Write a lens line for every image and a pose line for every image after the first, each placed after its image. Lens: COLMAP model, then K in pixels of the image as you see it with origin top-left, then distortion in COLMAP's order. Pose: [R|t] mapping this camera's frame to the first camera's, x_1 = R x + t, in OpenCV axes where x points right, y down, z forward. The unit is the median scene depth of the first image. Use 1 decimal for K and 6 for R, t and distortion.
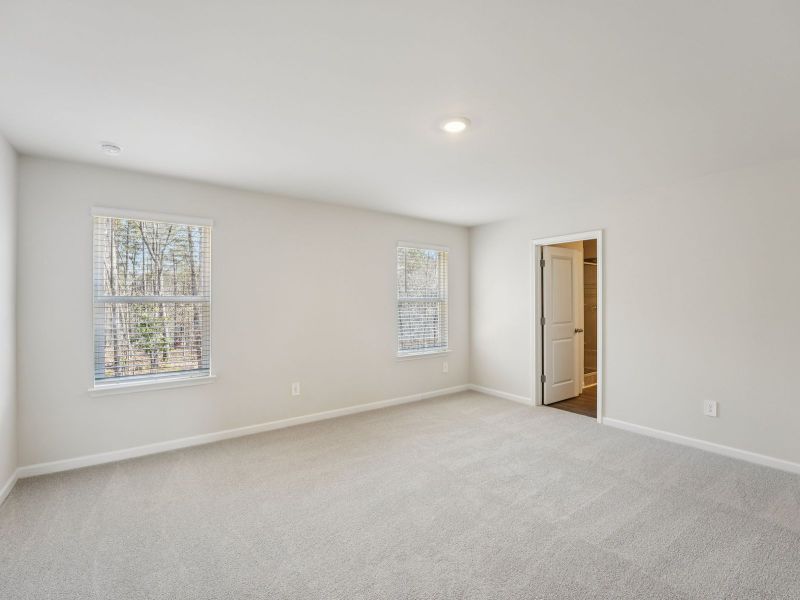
lens RADIAL K [[361.9, 0, 397.4], [0, 361.9, 301.1], [0, 0, 1]] dist [-0.027368, 0.000740]
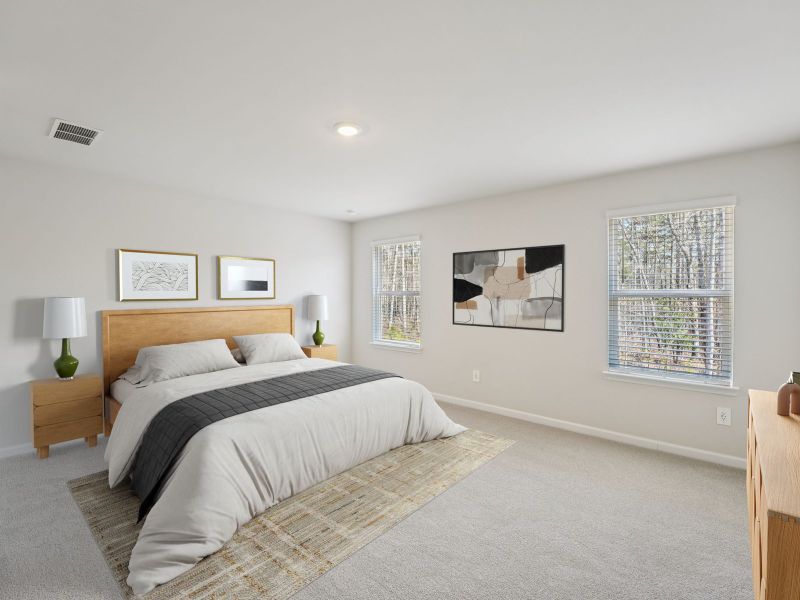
lens RADIAL K [[361.9, 0, 397.4], [0, 361.9, 301.1], [0, 0, 1]] dist [-0.027368, 0.000740]
pose [[0.231710, 0.019930, -0.972581, 0.645783], [-0.005473, 0.999801, 0.019184, -0.001148], [0.972770, 0.000878, 0.231773, 0.464714]]
